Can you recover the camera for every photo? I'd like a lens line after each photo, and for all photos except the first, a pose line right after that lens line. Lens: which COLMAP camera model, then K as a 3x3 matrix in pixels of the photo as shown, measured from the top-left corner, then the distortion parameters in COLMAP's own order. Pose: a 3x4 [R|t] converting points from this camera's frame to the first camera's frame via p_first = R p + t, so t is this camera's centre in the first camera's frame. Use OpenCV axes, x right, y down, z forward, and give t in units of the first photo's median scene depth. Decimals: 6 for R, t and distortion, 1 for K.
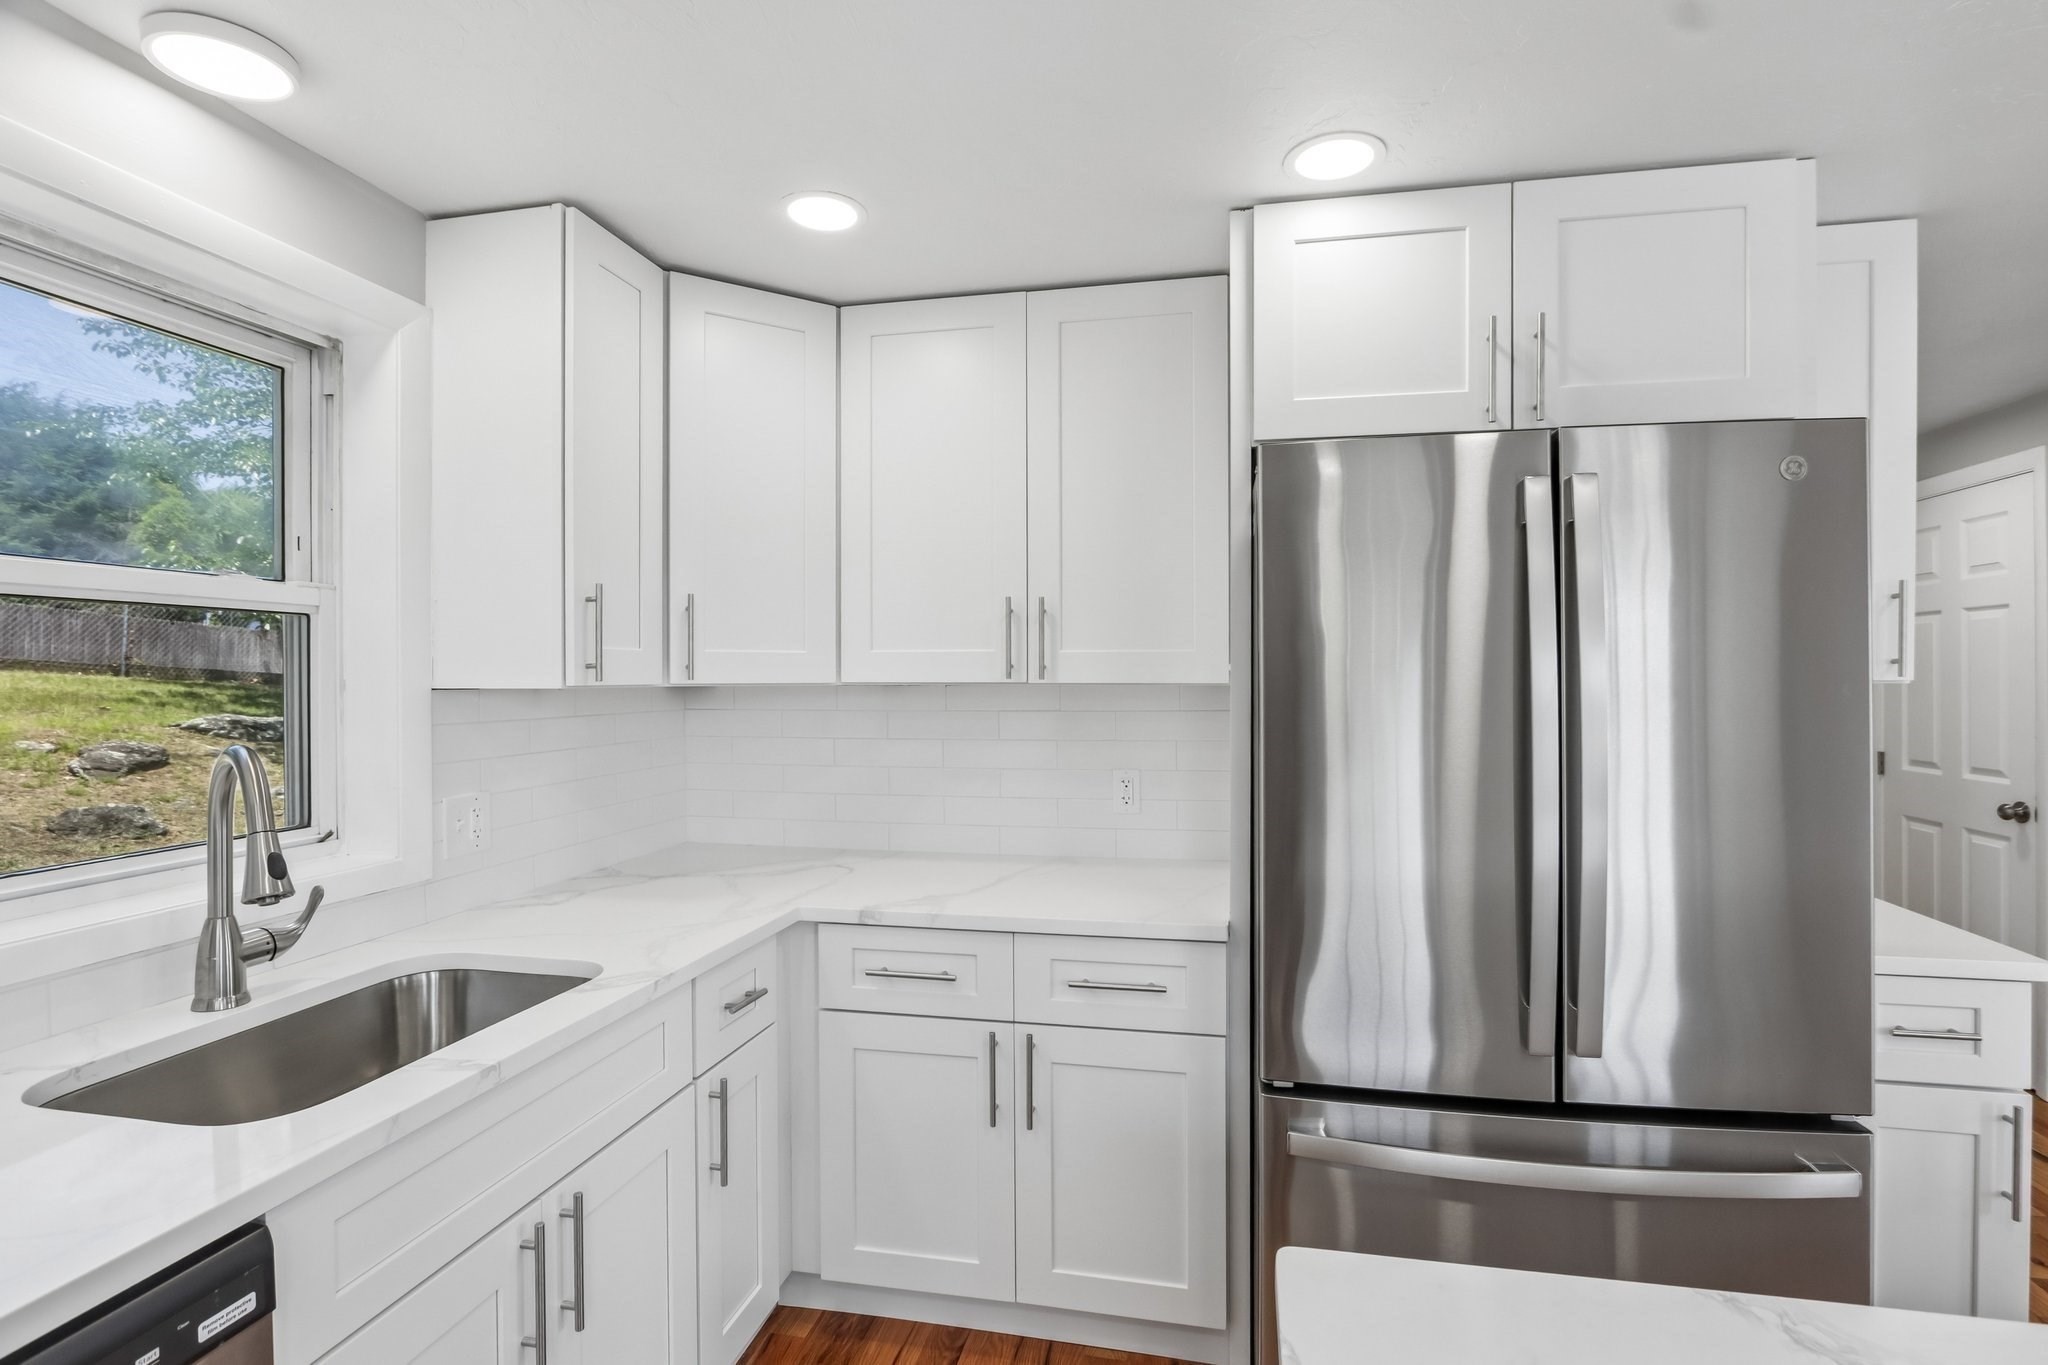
lens RADIAL K [[979.2, 0, 1015.3], [0, 979.2, 680.8], [0, 0, 1]] dist [-0.012278, 0.001123]
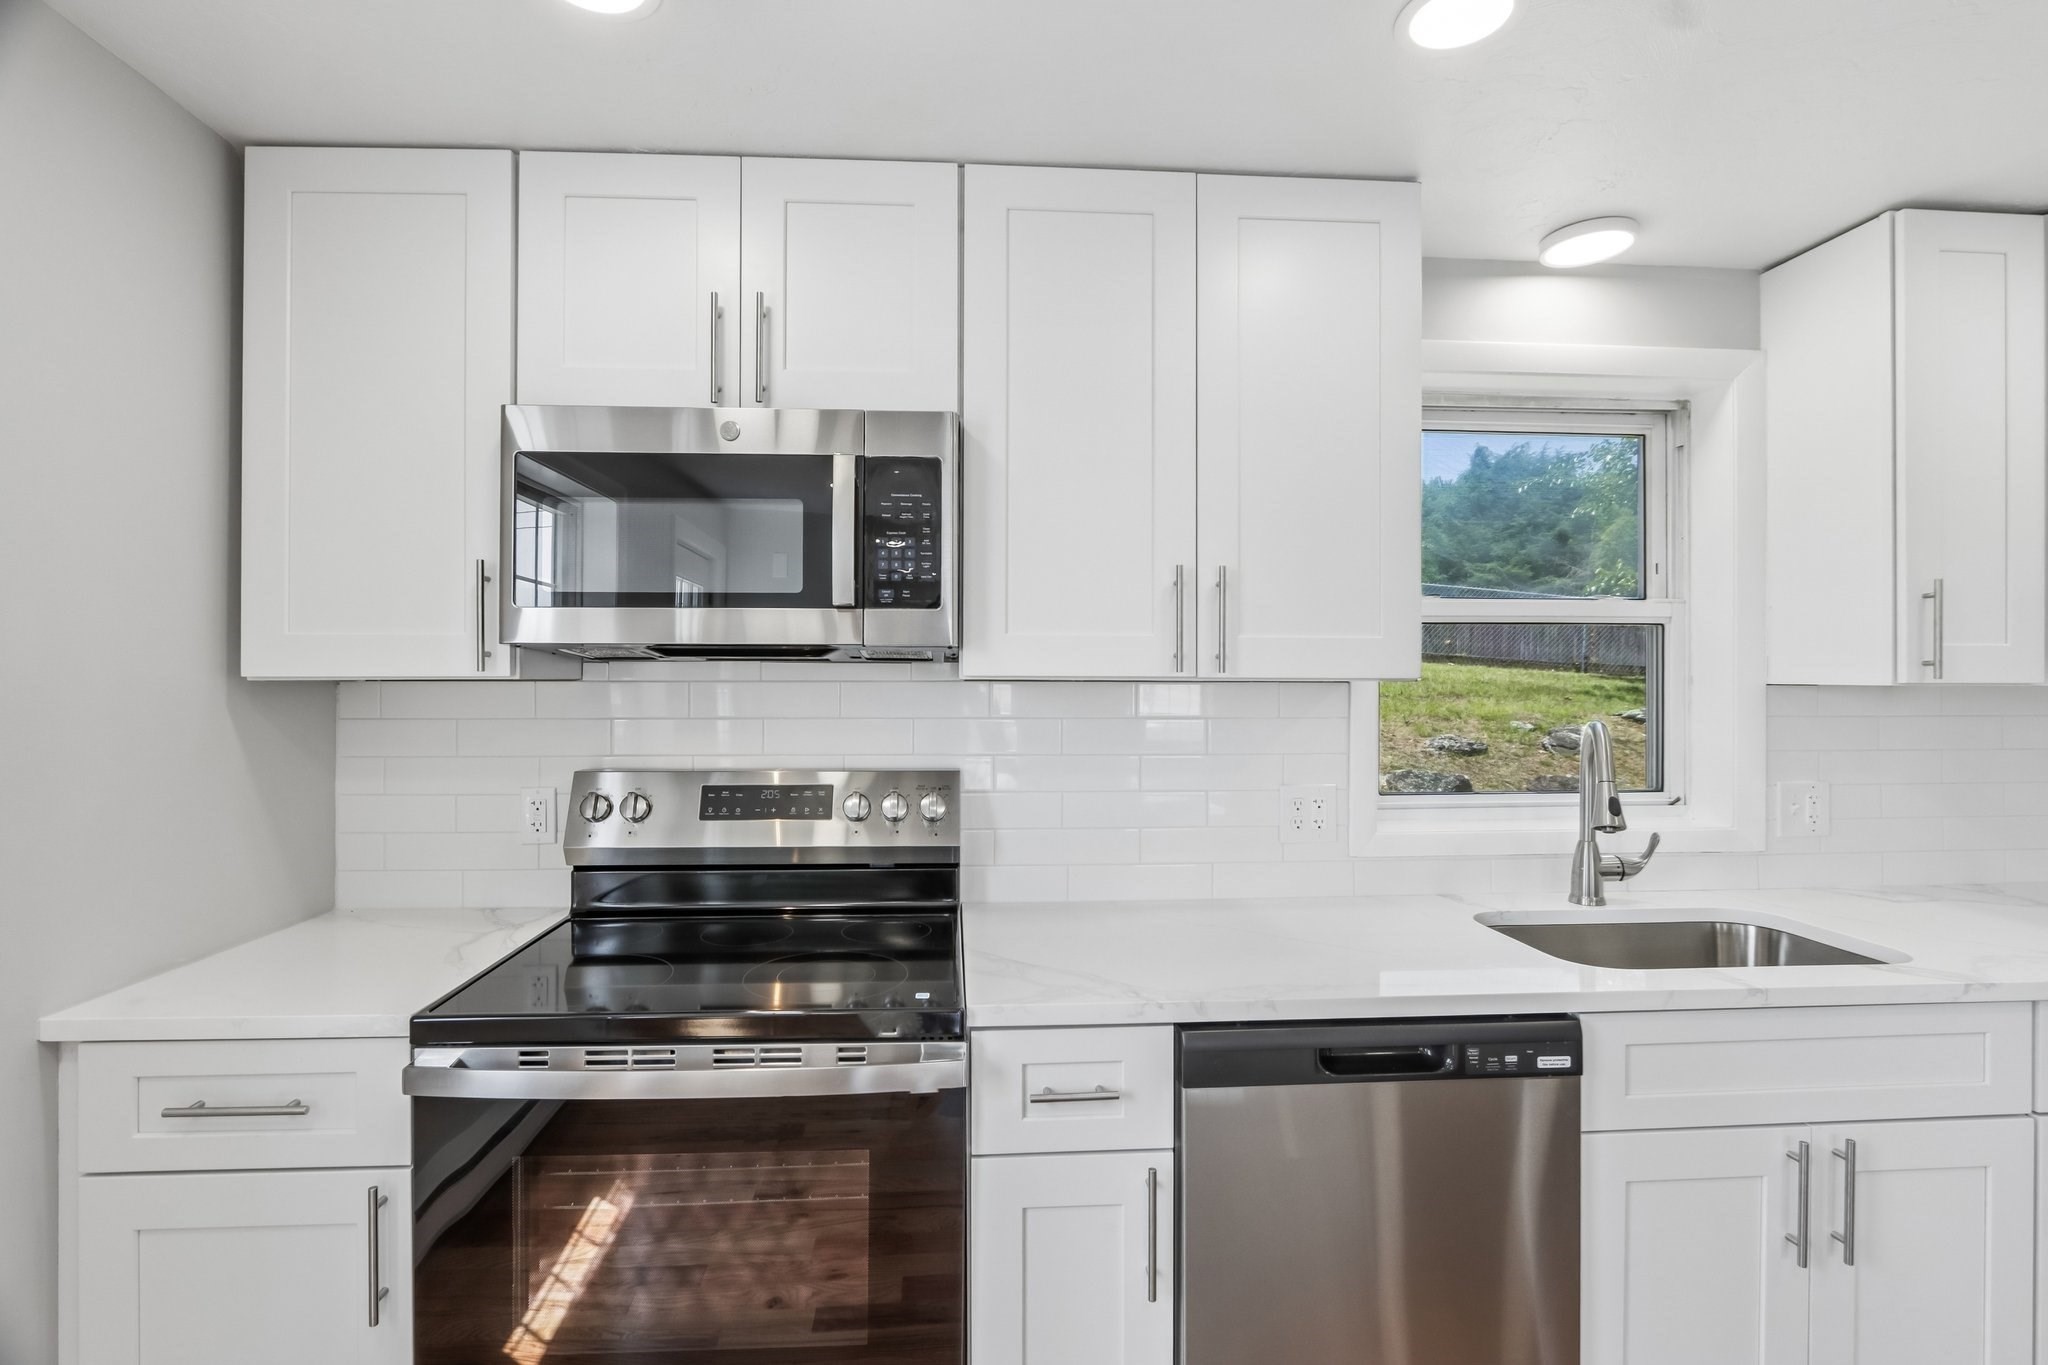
lens RADIAL K [[954.0, 0, 1032.8], [0, 954.0, 674.3], [0, 0, 1]] dist [-0.020498, 0.000723]
pose [[0.295121, 0.003252, -0.955454, 0.203029], [-0.006488, 0.999978, 0.001400, 0.000685], [0.955438, 0.005786, 0.295136, -0.144382]]
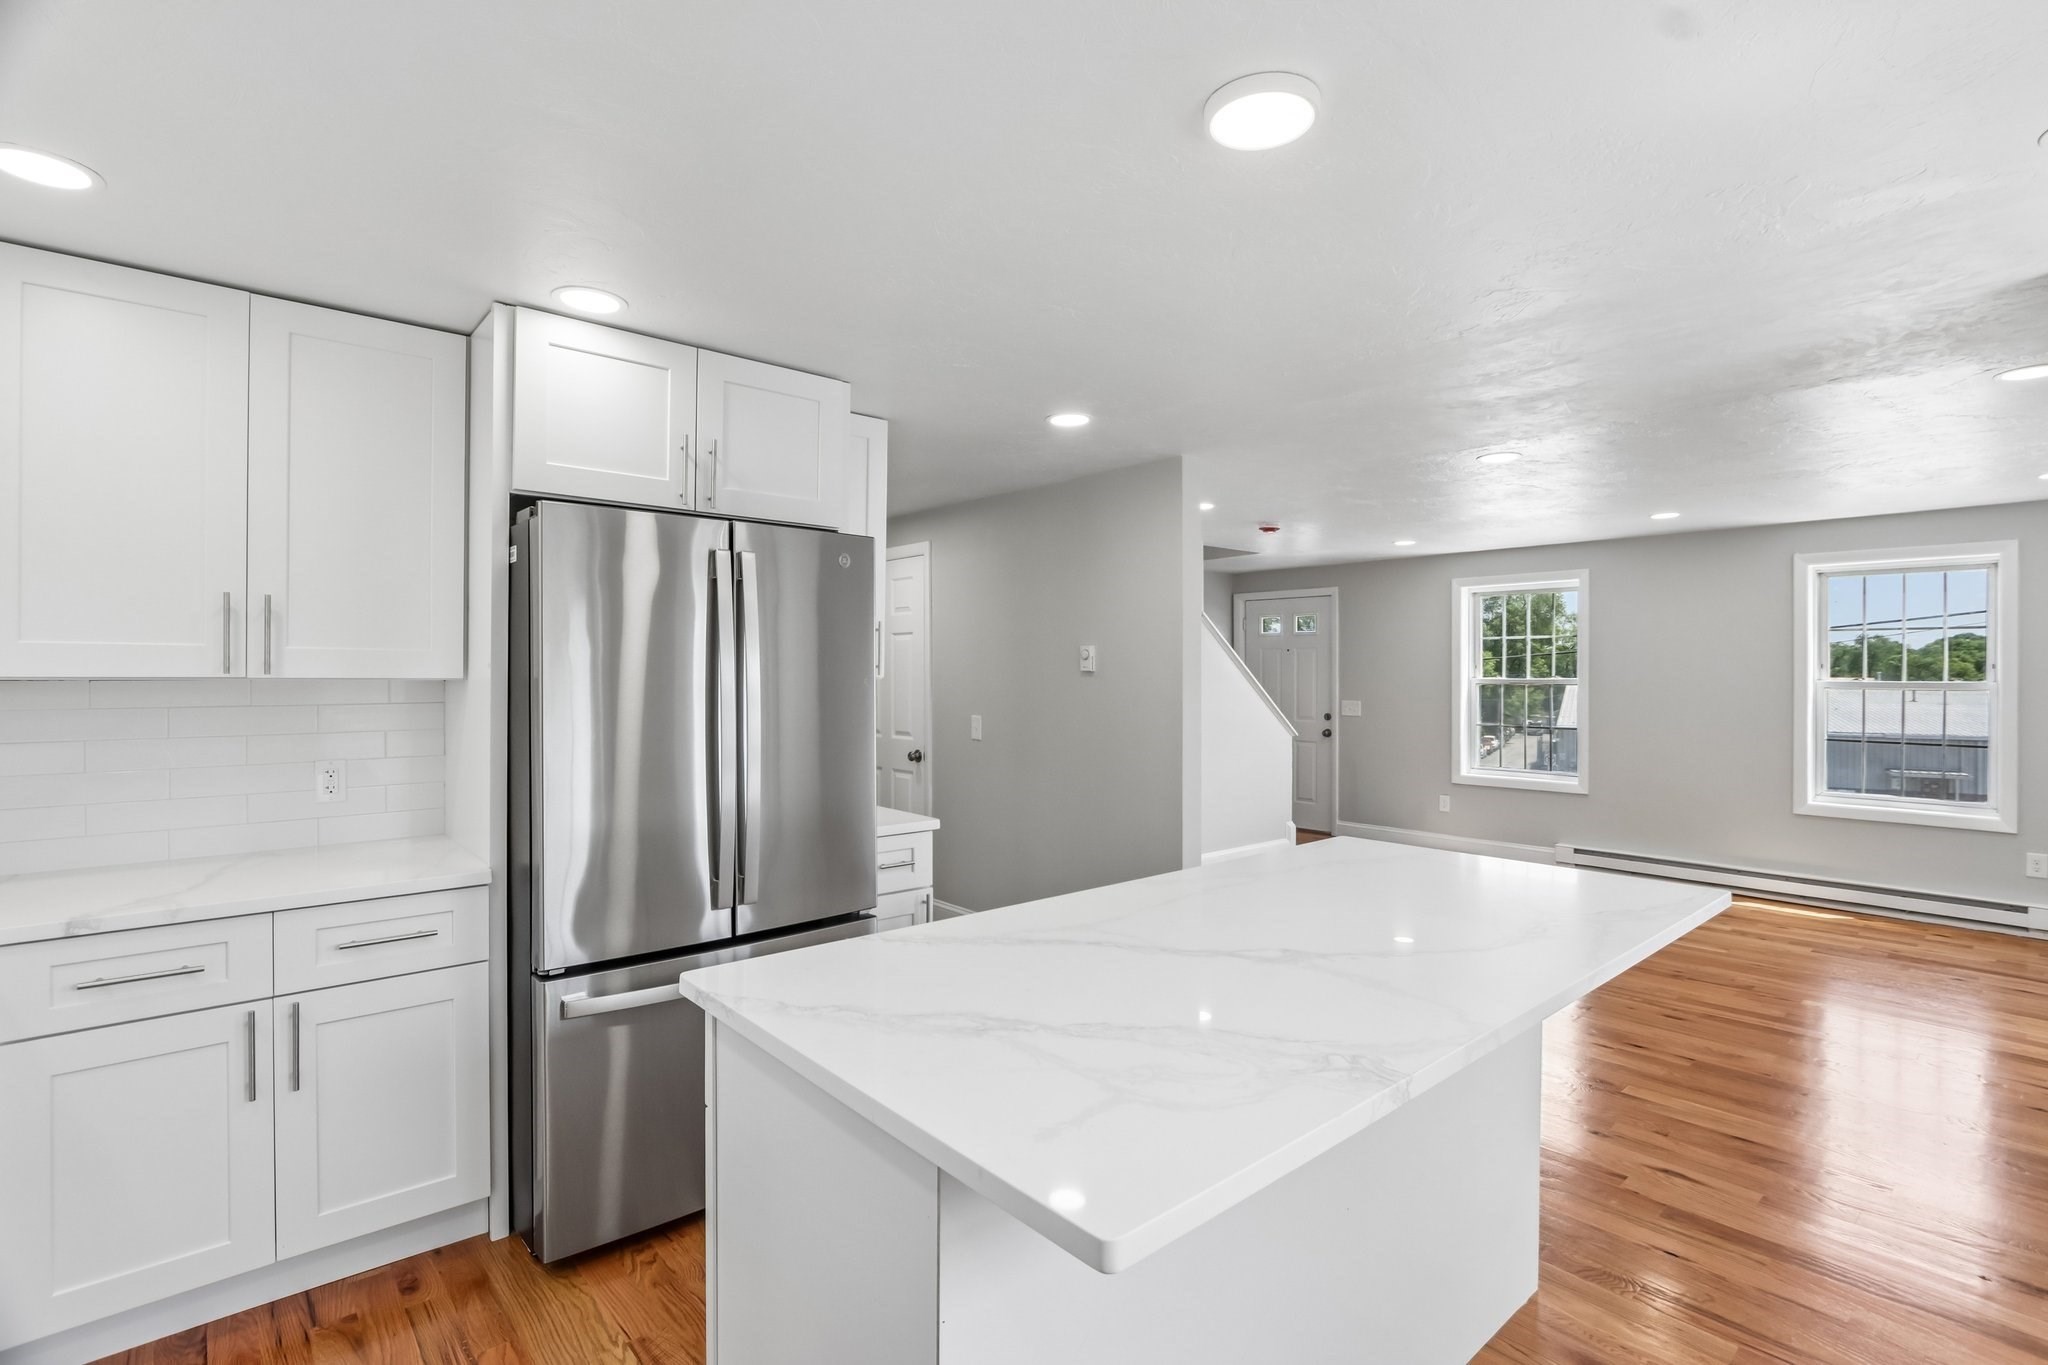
lens RADIAL K [[976.3, 0, 1024.0], [0, 976.3, 682.5], [0, 0, 1]] dist [-0.056358, 0.000655]
pose [[0.599473, -0.001262, 0.800394, -0.323799], [-0.001583, 0.999995, 0.002762, 0.003591], [-0.800393, -0.002923, 0.599468, -0.258665]]
